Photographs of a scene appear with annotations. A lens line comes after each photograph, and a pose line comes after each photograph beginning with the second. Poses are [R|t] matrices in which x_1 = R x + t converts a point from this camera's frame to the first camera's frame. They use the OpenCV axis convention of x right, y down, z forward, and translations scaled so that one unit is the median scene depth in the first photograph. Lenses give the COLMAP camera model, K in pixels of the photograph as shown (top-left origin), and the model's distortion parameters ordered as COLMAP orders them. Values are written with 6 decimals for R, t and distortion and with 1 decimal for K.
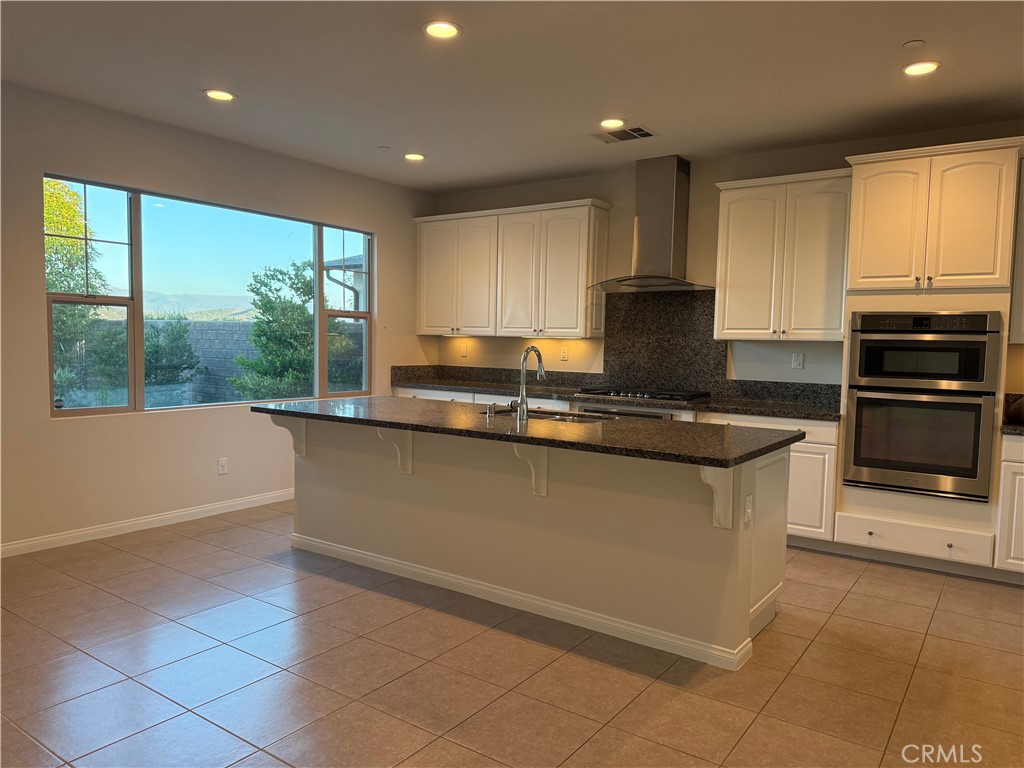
lens RADIAL K [[724.6, 0, 495.1], [0, 724.6, 374.5], [0, 0, 1]] dist [0.077332, -0.101610]
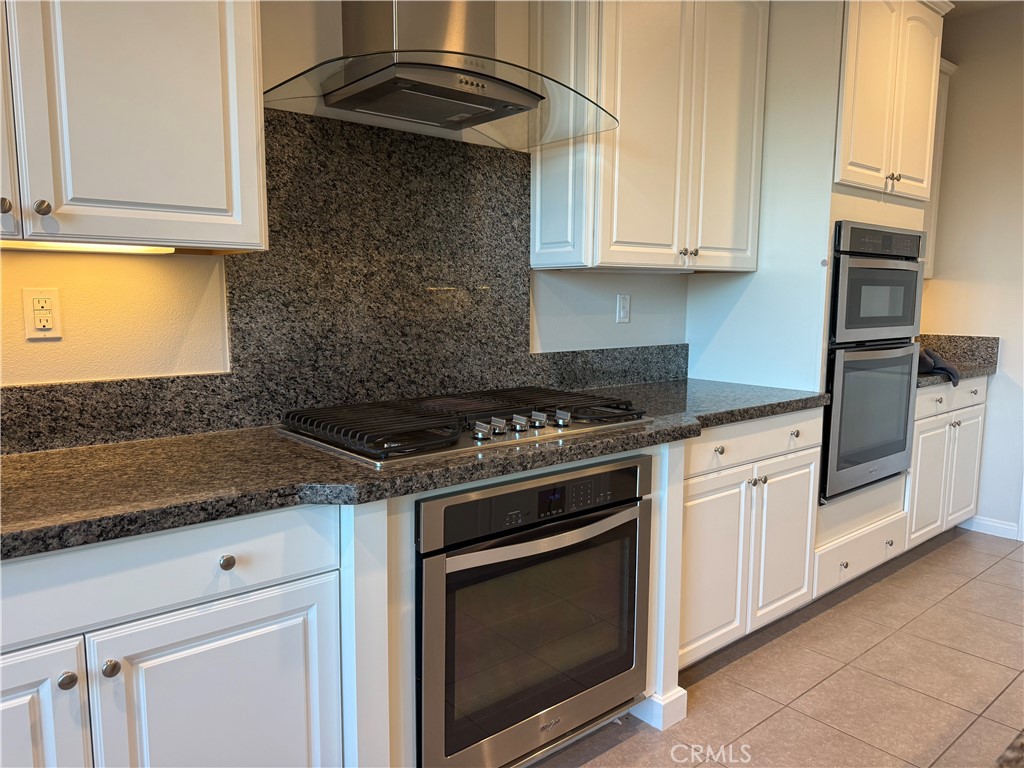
lens RADIAL K [[724.6, 0, 499.8], [0, 724.6, 392.9], [0, 0, 1]] dist [0.077332, -0.101610]
pose [[0.236981, -0.146433, 0.960415, -0.135108], [0.045657, 0.989162, 0.139550, -0.033760], [-0.970441, 0.010779, 0.241098, 0.890372]]
